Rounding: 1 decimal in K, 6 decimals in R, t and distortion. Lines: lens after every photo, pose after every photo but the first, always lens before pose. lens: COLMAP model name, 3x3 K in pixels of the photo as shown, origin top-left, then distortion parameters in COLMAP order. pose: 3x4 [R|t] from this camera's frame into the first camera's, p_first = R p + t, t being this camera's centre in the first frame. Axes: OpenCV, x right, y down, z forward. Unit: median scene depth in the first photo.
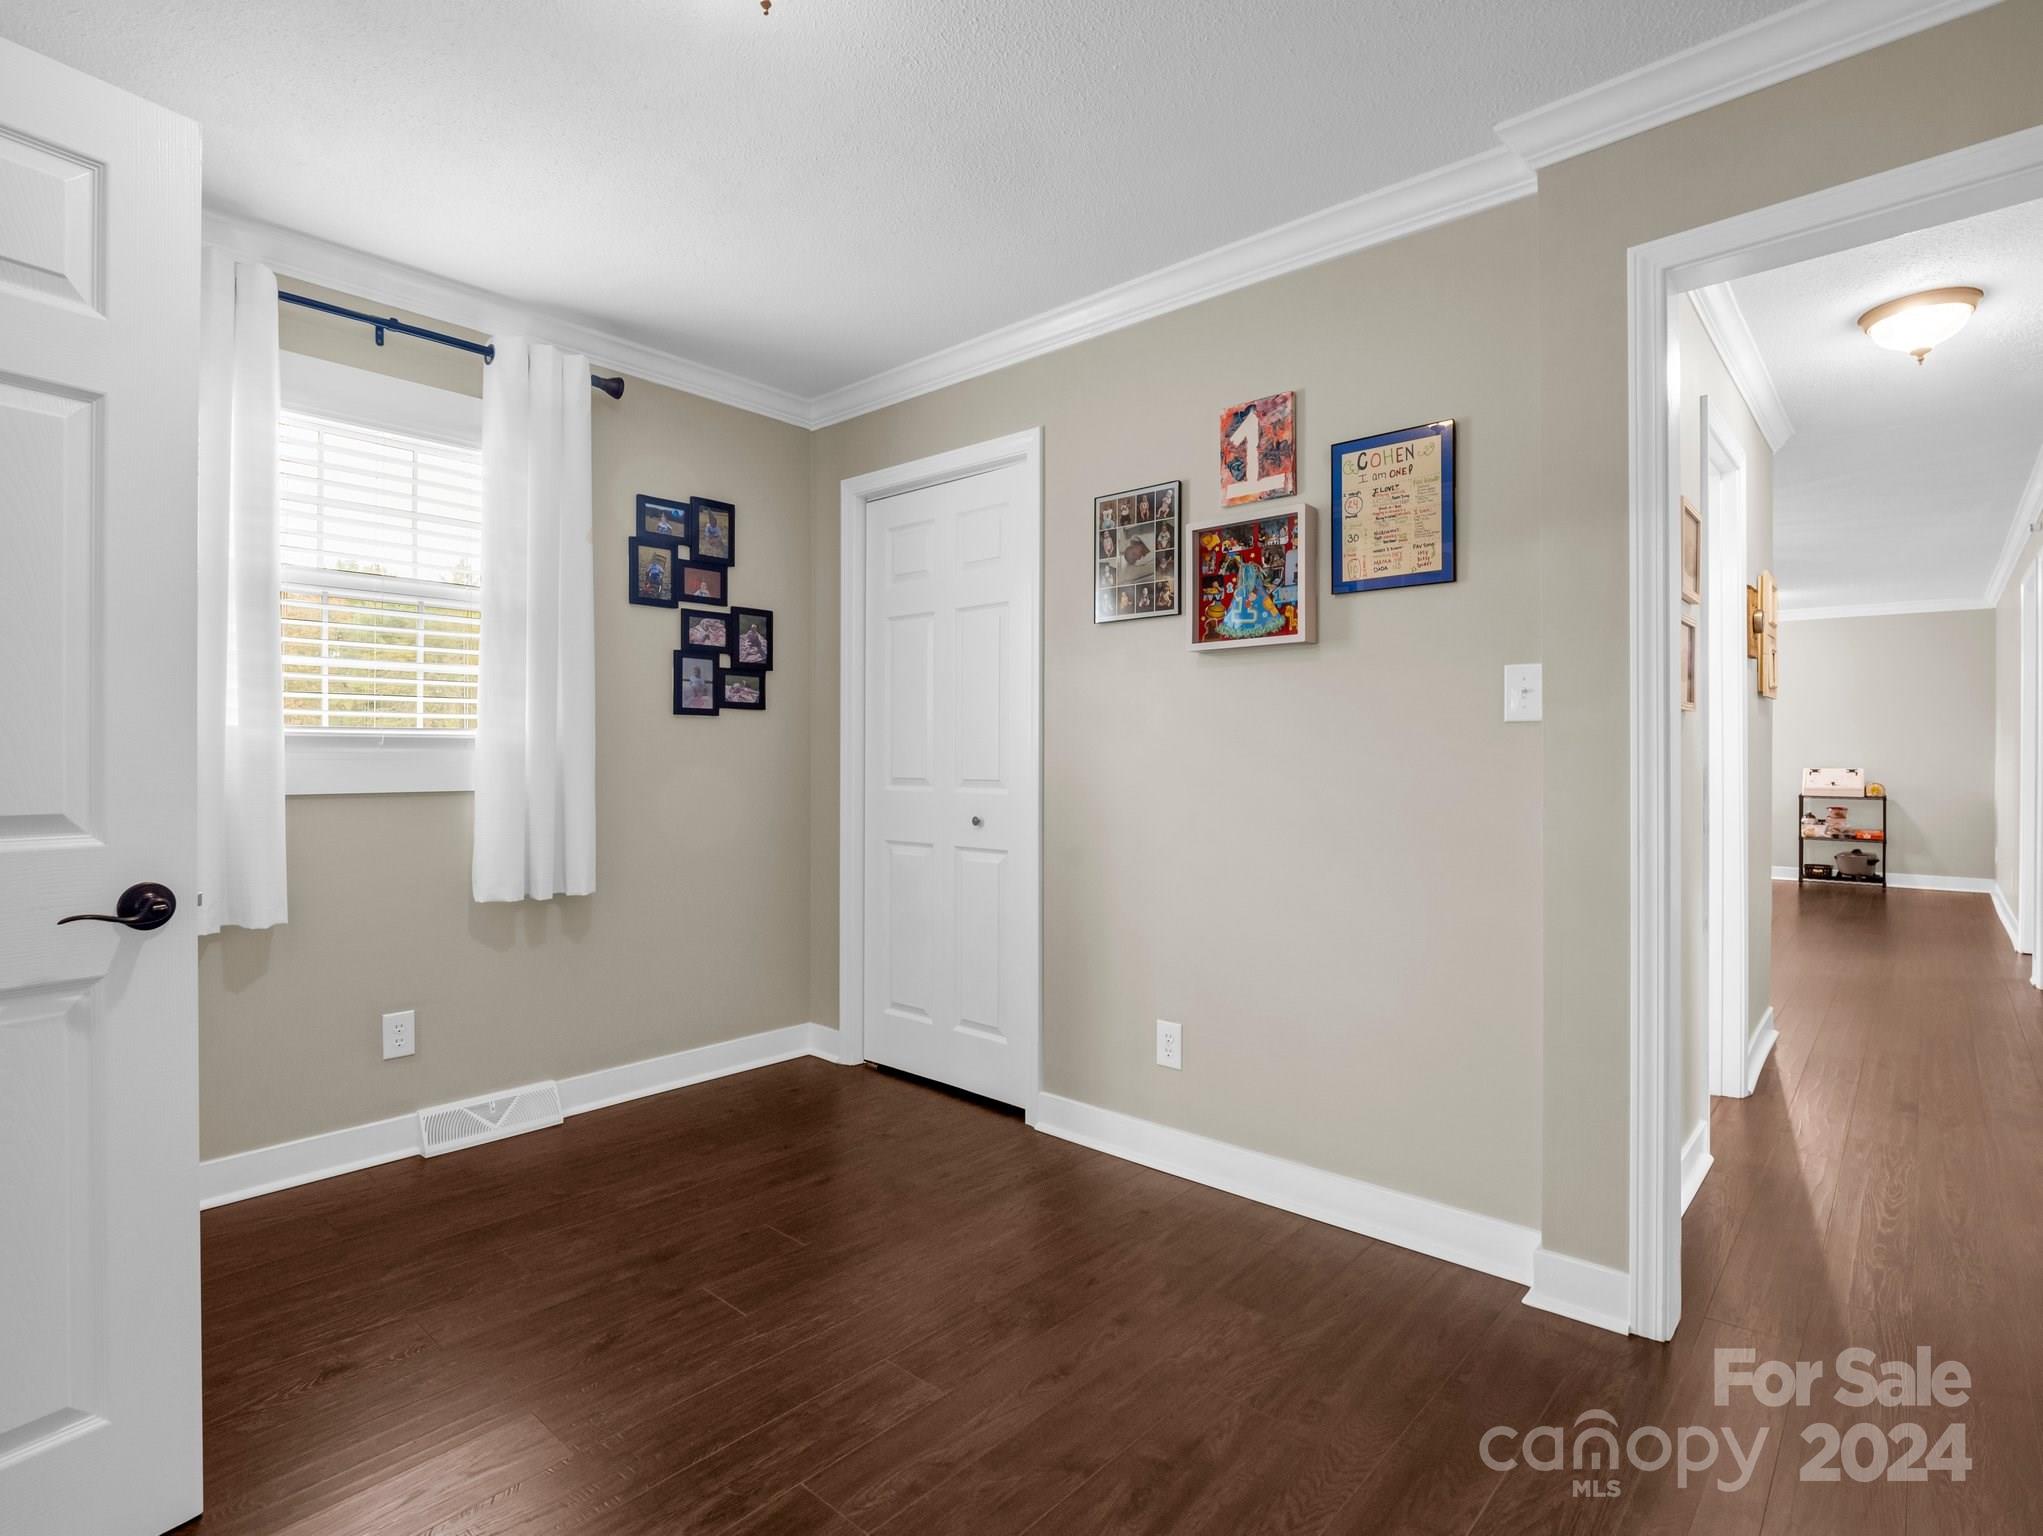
lens RADIAL K [[1039.9, 0, 1016.2], [0, 1039.9, 761.3], [0, 0, 1]] dist [-0.011048, -0.002059]
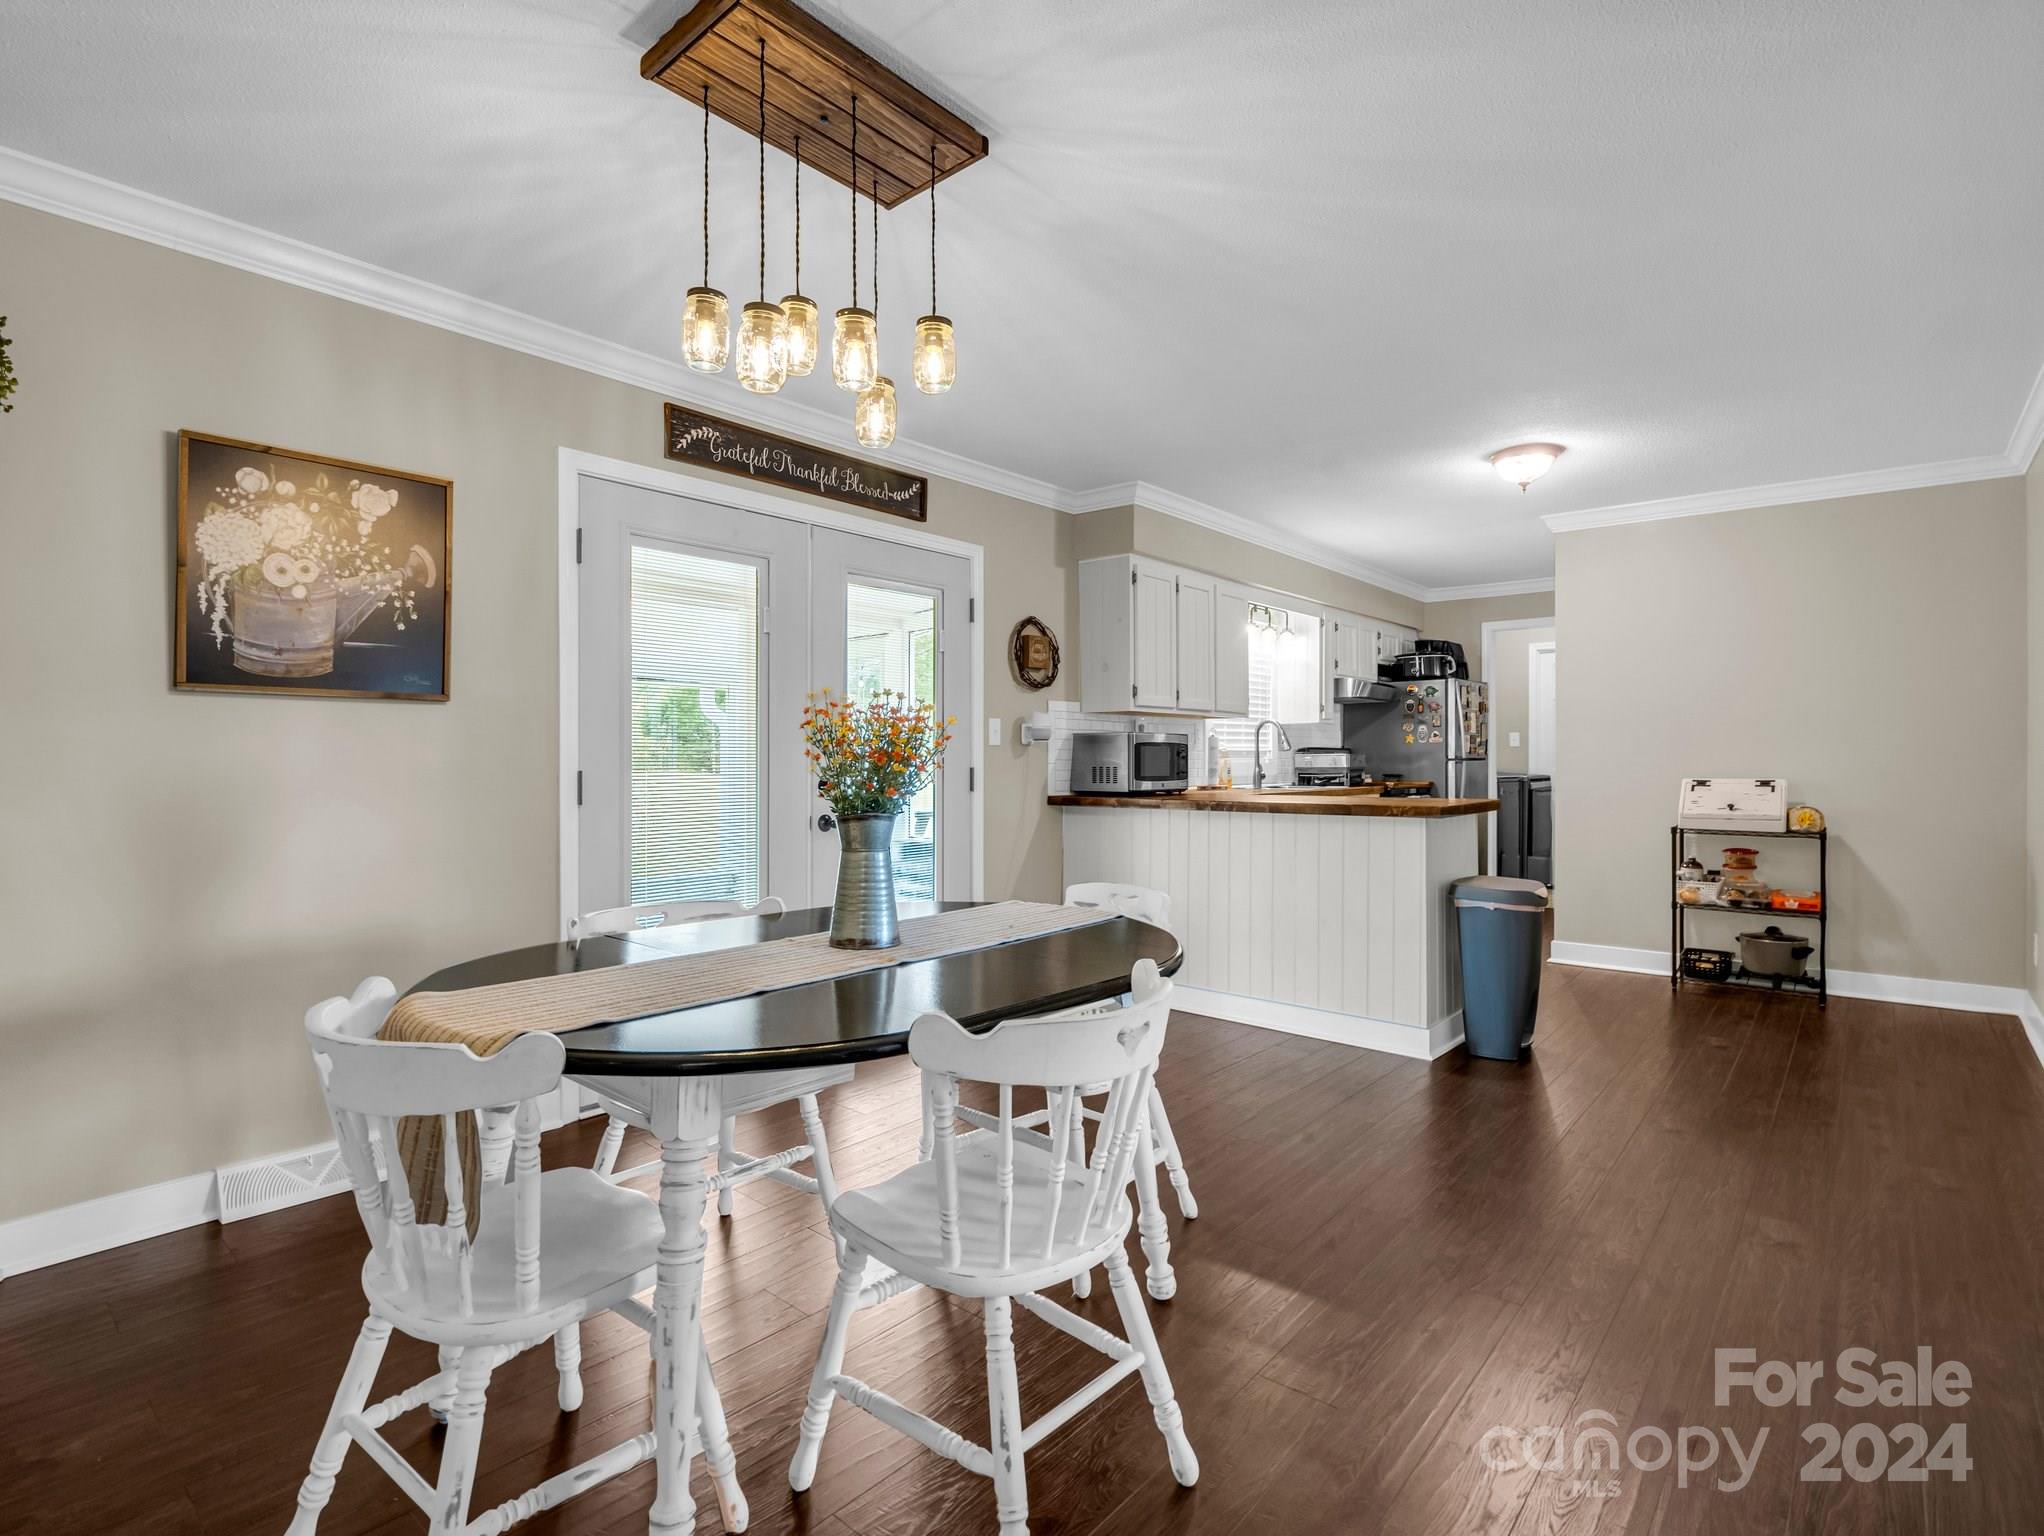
lens RADIAL K [[1040.4, 0, 1025.7], [0, 1040.4, 773.6], [0, 0, 1]] dist [-0.011048, -0.002059]
pose [[0.999270, -0.001401, 0.038190, 0.388887], [0.001424, 0.999999, -0.000580, 0.003616], [-0.038189, 0.000634, 0.999270, 0.457040]]
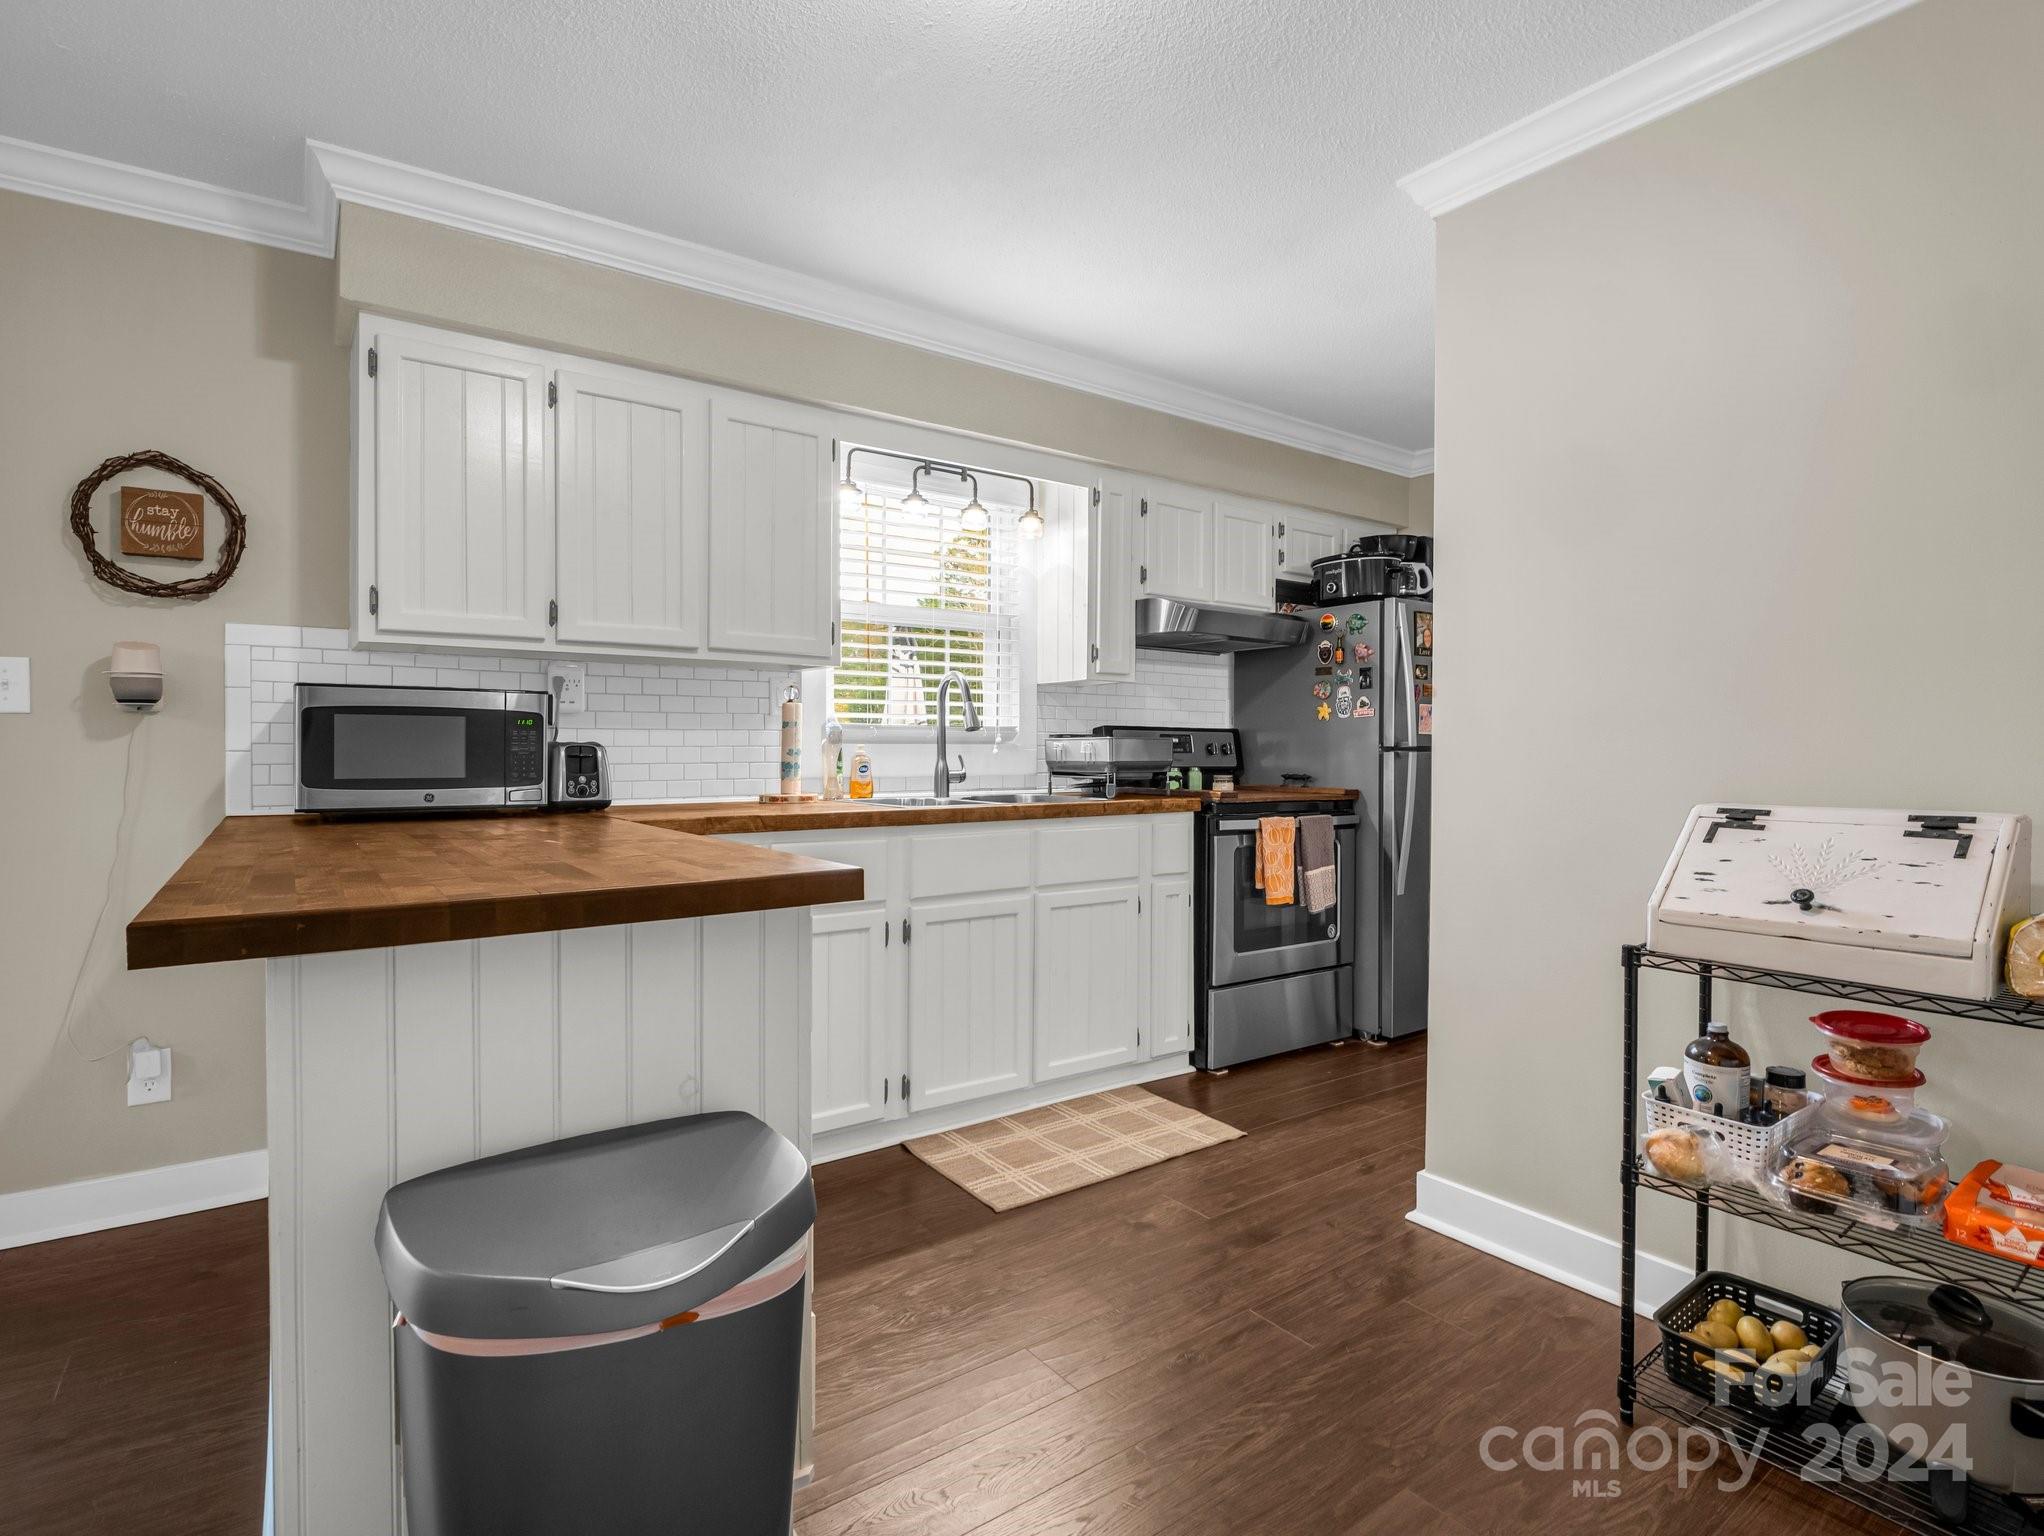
lens RADIAL K [[1040.4, 0, 1016.1], [0, 1040.4, 760.1], [0, 0, 1]] dist [-0.011048, -0.002059]
pose [[0.977097, 0.007111, -0.212677, 0.682085], [-0.007664, 0.999969, -0.001776, -0.000410], [0.212657, 0.003365, 0.977121, 0.783511]]
